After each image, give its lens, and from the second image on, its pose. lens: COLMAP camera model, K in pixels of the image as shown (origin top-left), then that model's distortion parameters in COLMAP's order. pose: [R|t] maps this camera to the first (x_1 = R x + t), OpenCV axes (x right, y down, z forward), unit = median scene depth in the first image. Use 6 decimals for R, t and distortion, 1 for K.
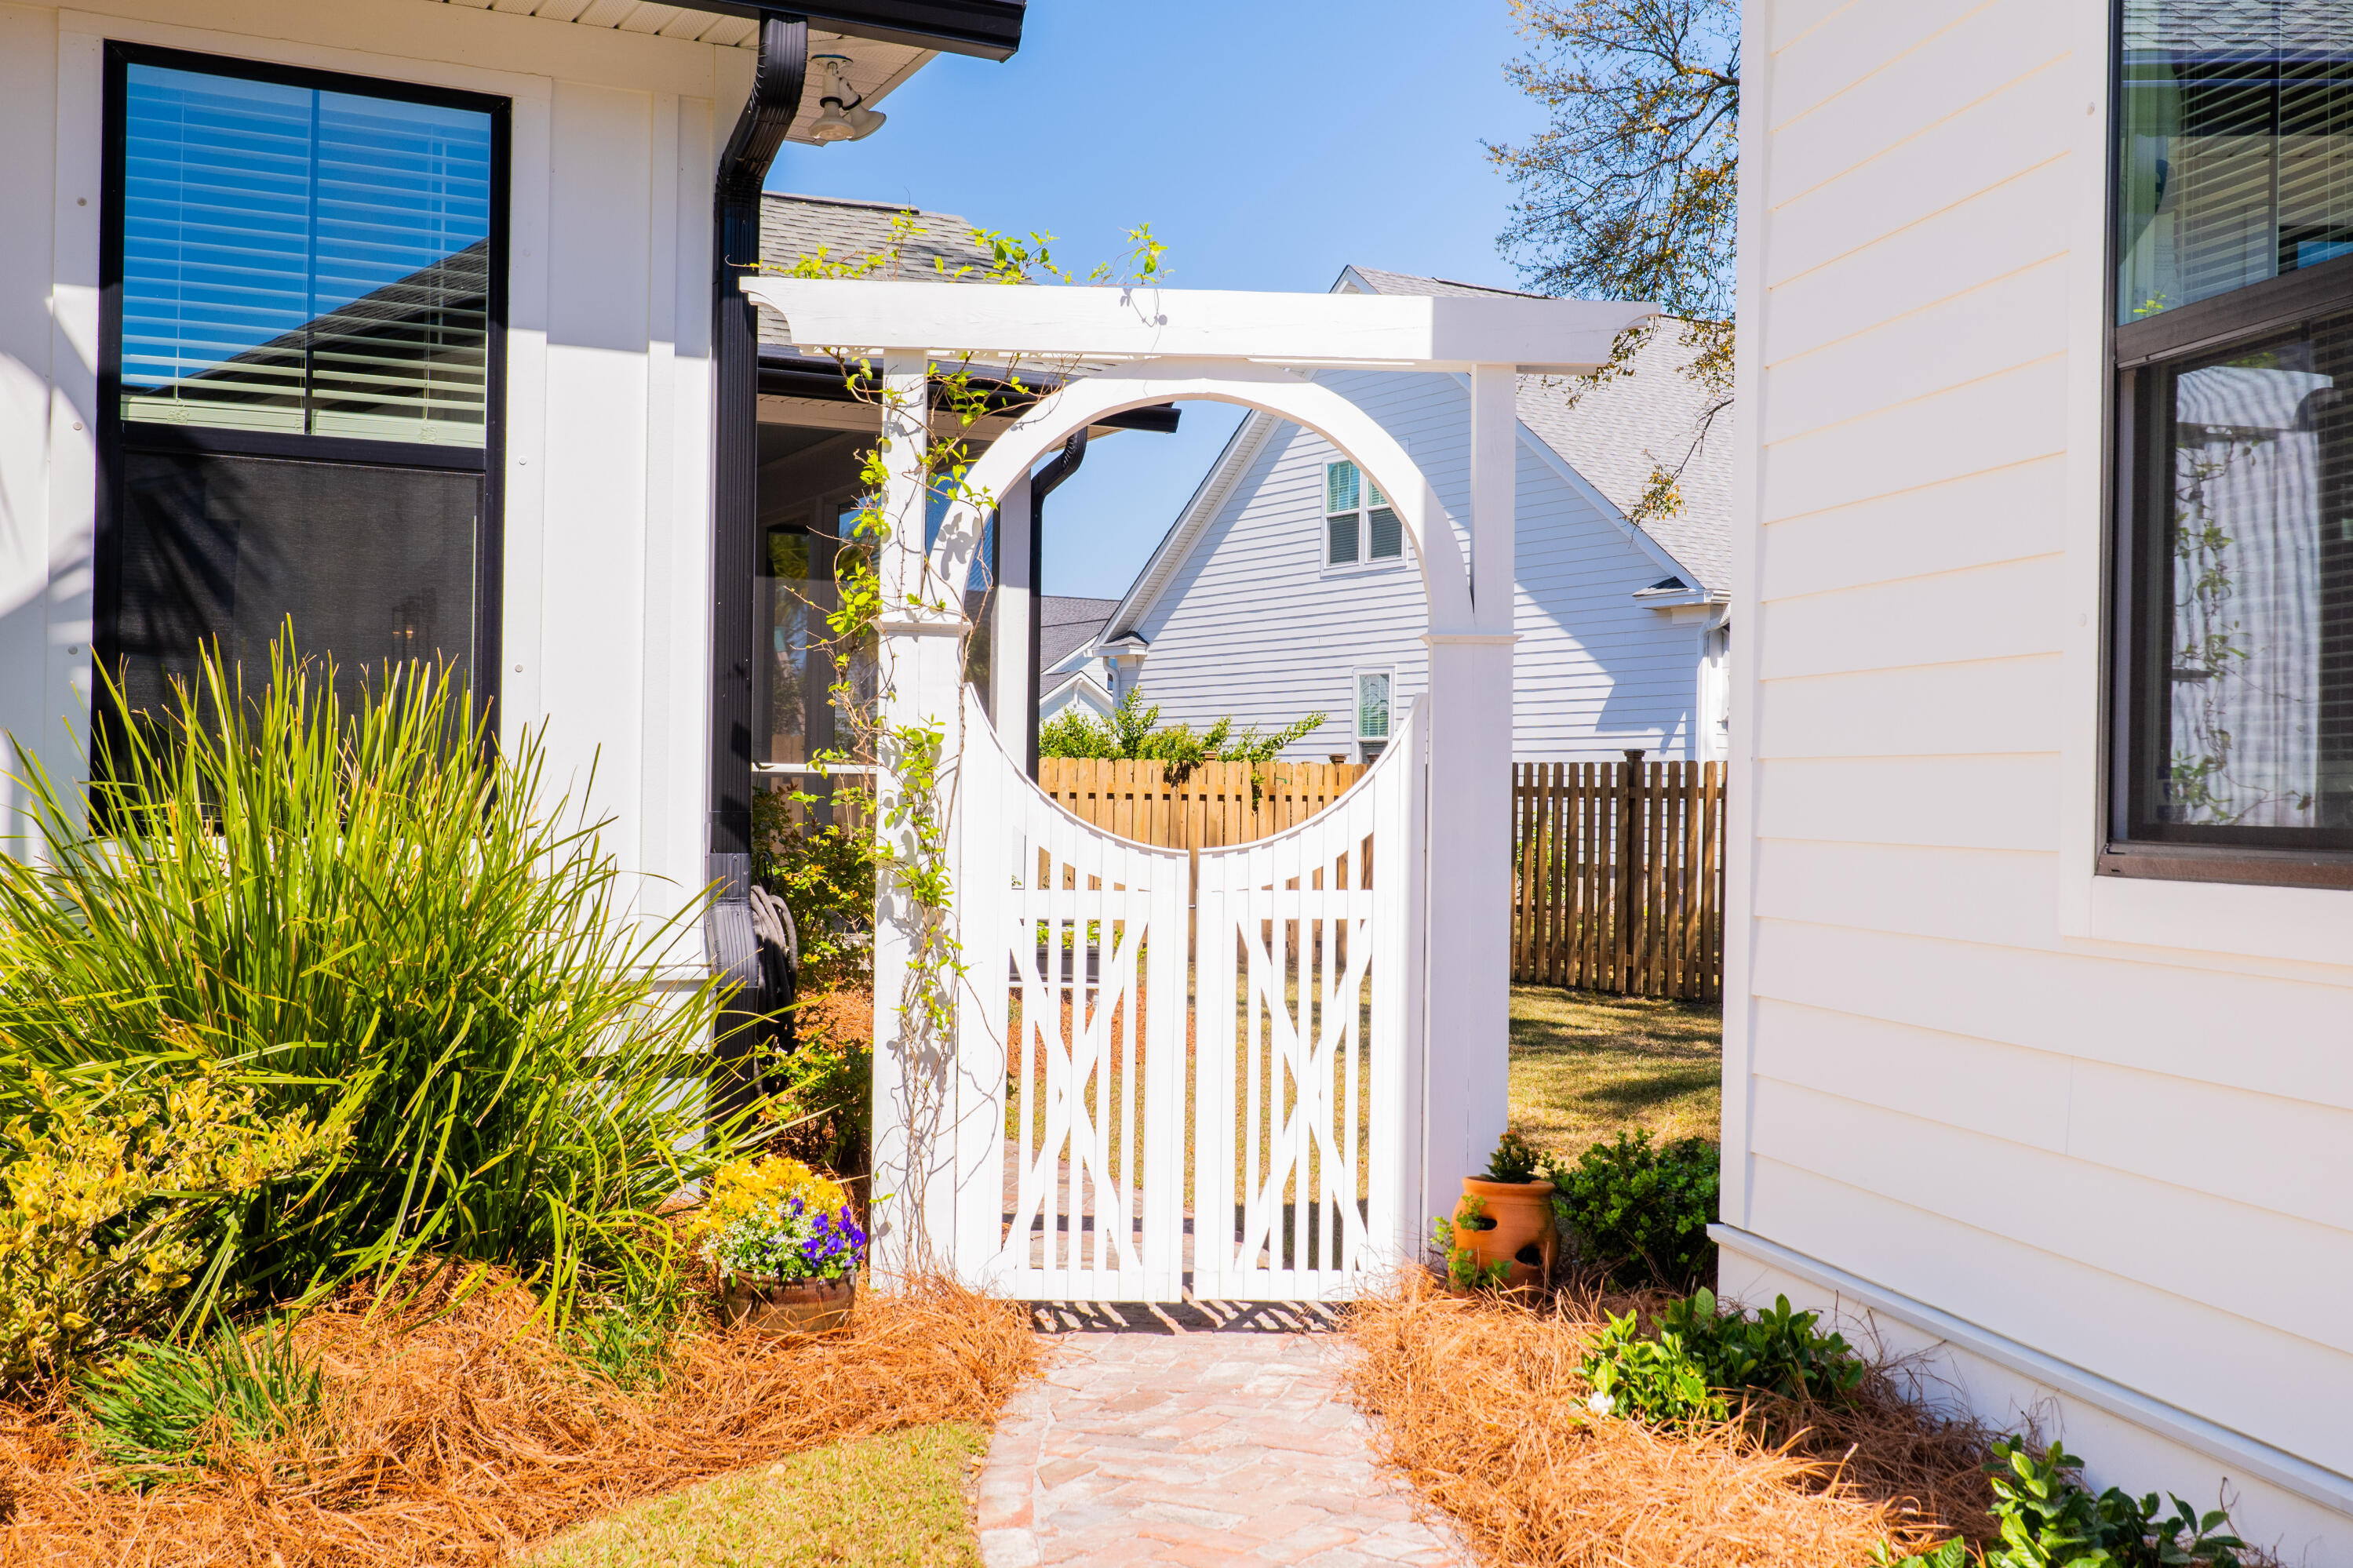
lens RADIAL K [[2384.7, 0, 1176.5], [0, 2384.7, 784.0], [0, 0, 1]] dist [0.001637, 0.000626]
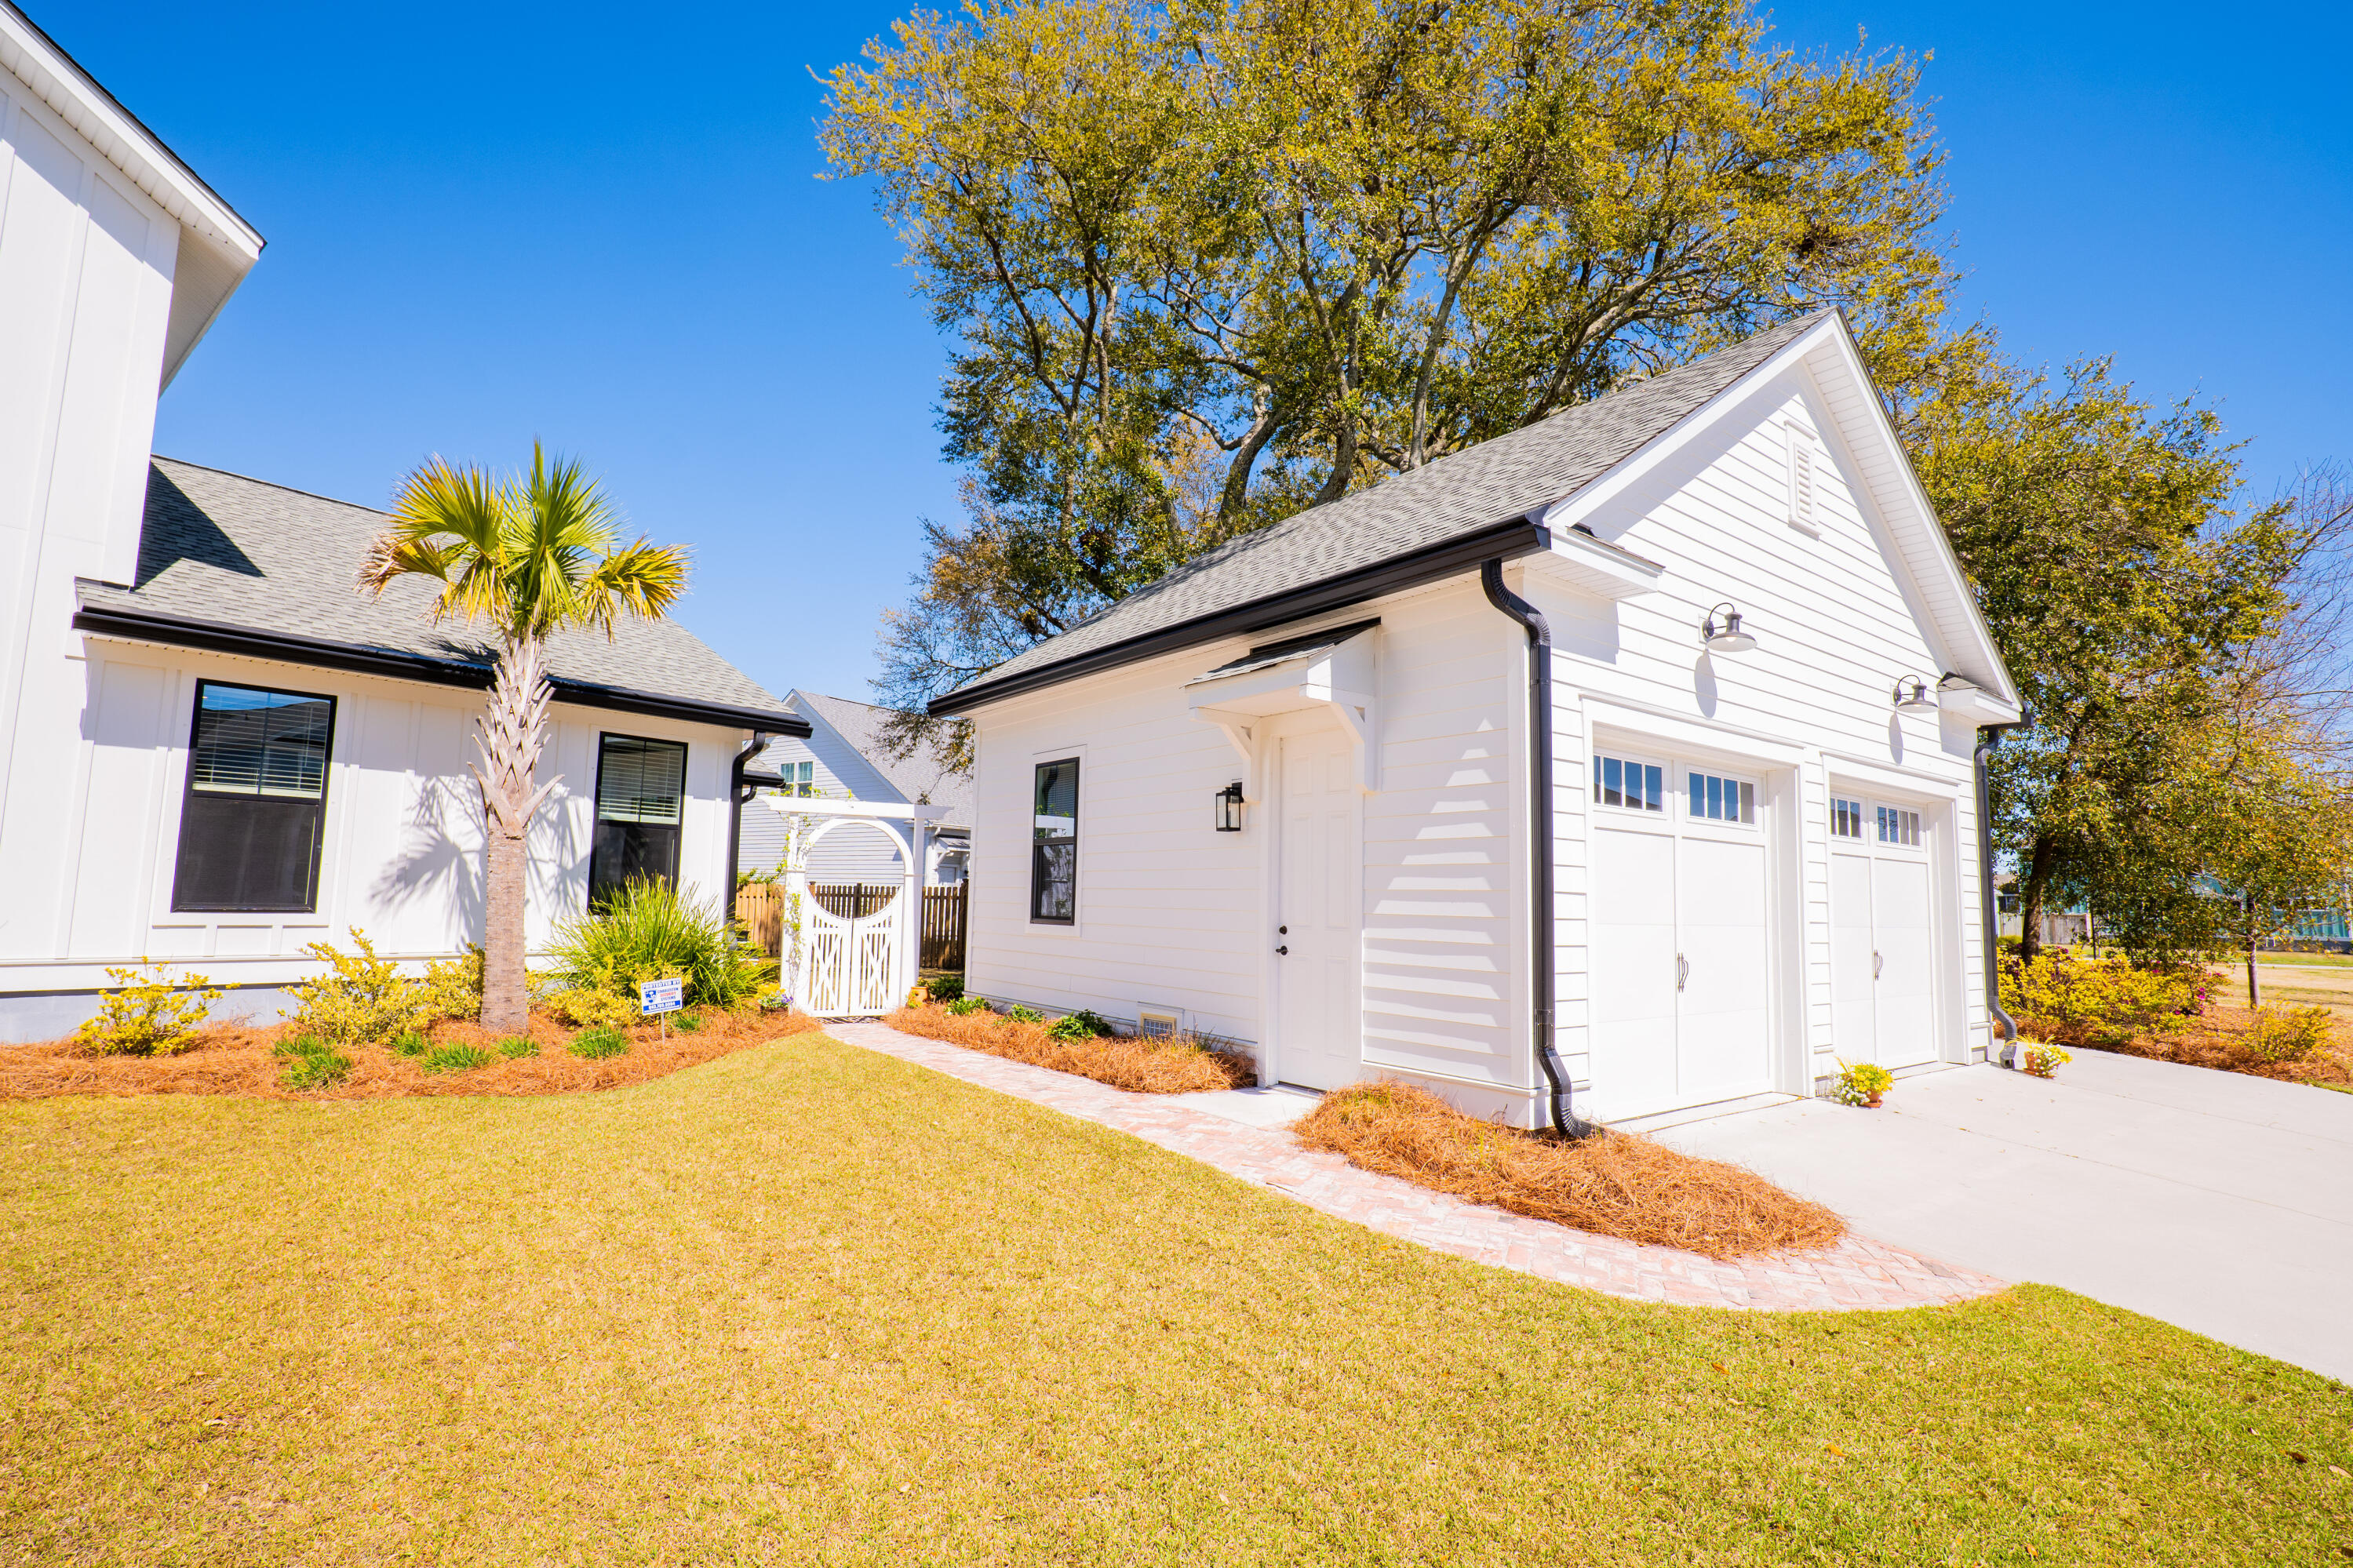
lens RADIAL K [[1091.0, 0, 1176.5], [0, 1091.0, 784.0], [0, 0, 1]] dist [-0.019466, 0.001142]
pose [[0.896541, 0.050758, 0.440043, -0.378840], [-0.007116, 0.994935, -0.100265, -0.025788], [-0.442904, 0.086760, 0.892361, -1.214507]]
